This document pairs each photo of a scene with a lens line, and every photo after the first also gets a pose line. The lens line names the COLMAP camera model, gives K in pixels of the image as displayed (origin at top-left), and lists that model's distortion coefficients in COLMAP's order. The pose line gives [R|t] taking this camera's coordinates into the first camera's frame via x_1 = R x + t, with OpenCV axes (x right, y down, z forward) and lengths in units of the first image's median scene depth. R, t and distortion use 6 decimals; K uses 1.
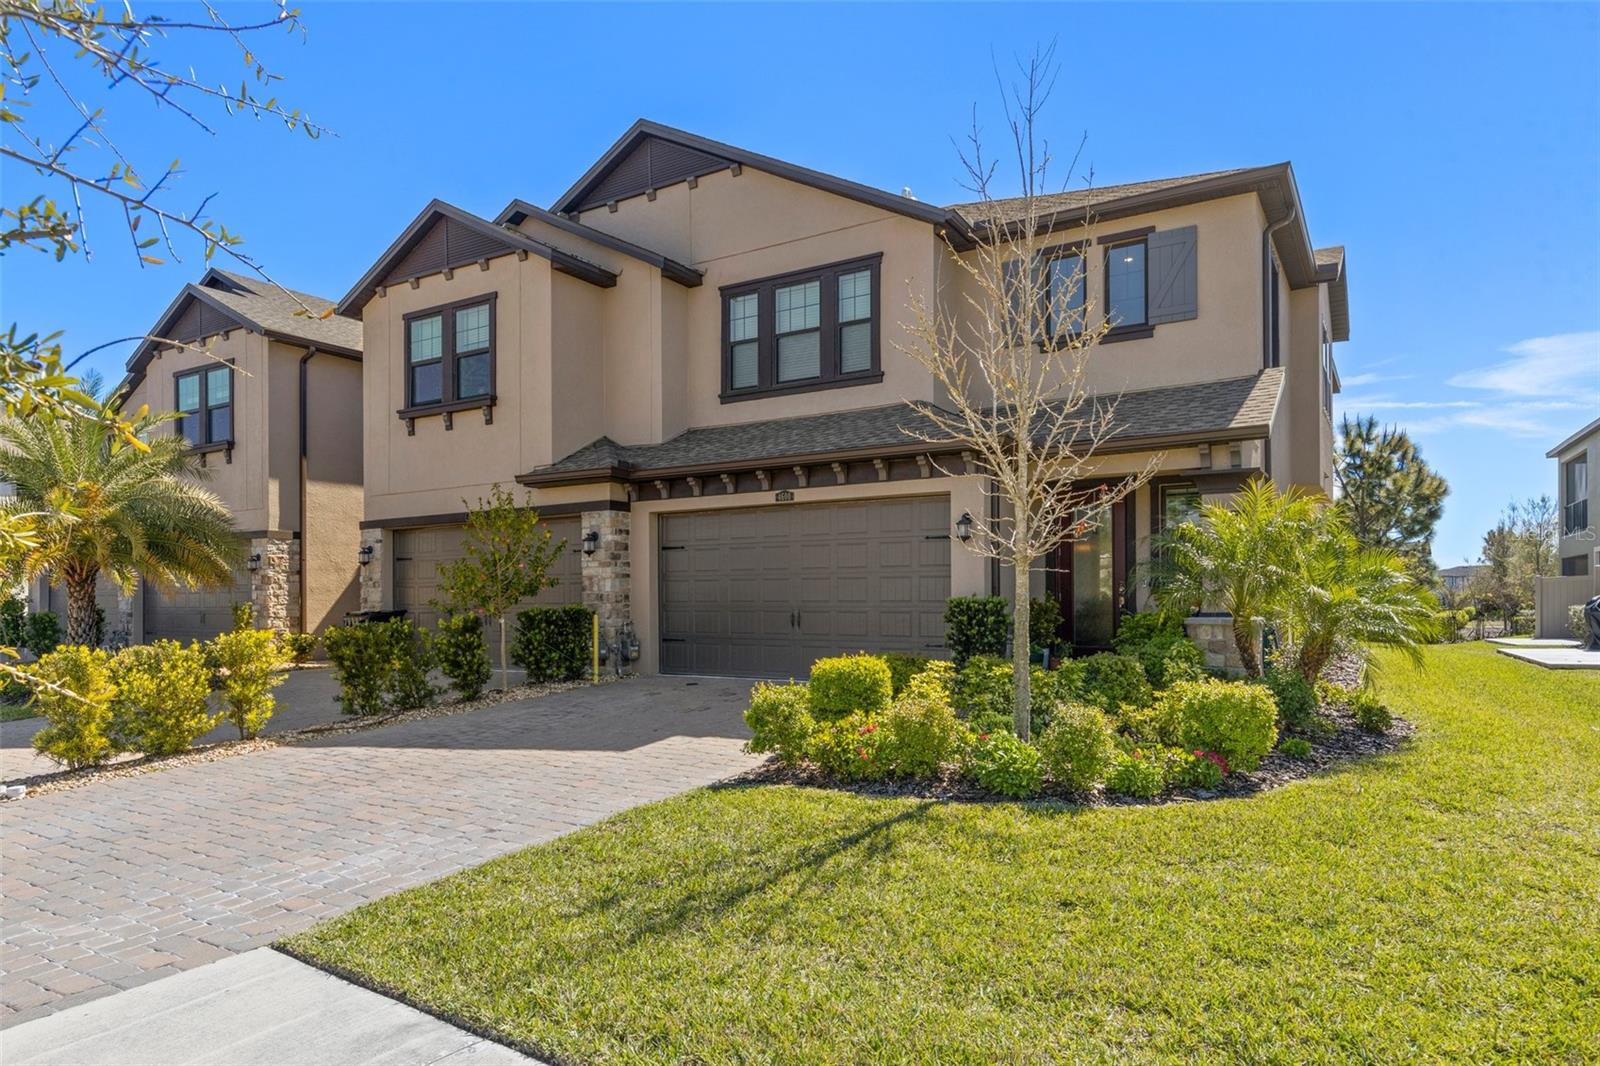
lens RADIAL K [[961.6, 0, 794.5], [0, 961.6, 578.7], [0, 0, 1]] dist [0.005590, 0.000412]
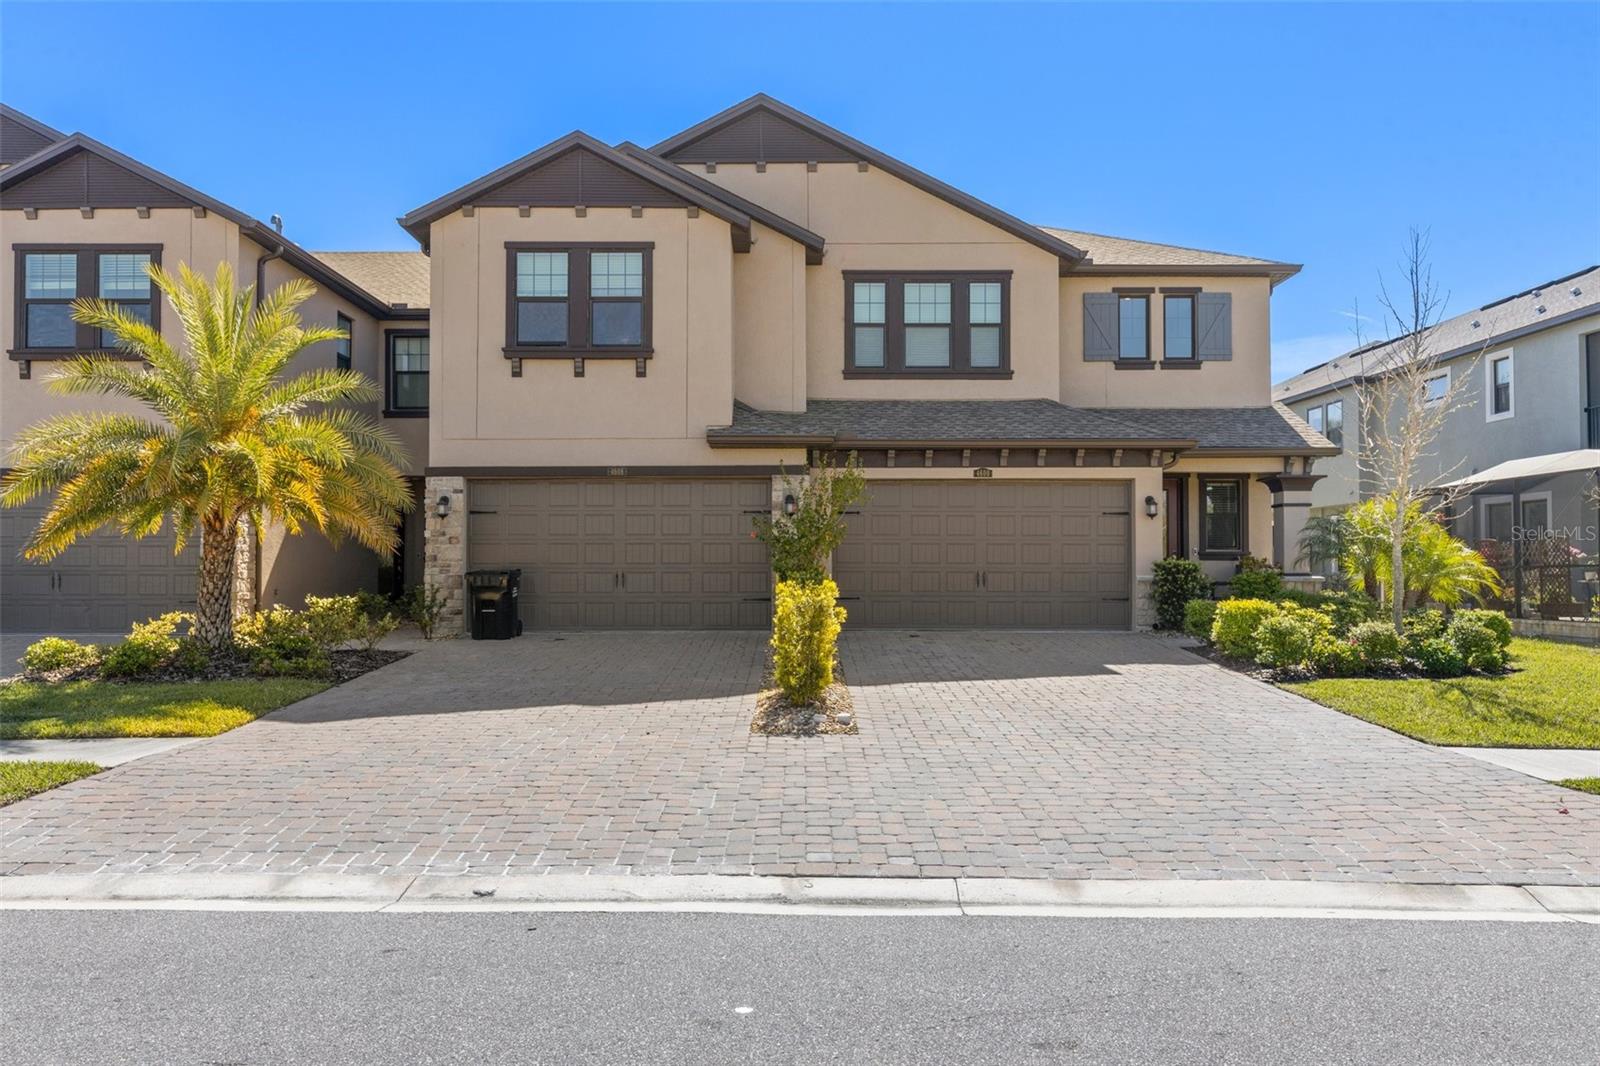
lens RADIAL K [[1149.2, 0, 799.0], [0, 1149.2, 536.6], [0, 0, 1]] dist [-0.007957, -0.000053]
pose [[0.856454, 0.026763, 0.515530, -0.791215], [-0.017539, 0.999587, -0.022754, 0.023353], [-0.515926, 0.010446, 0.856569, -0.066236]]
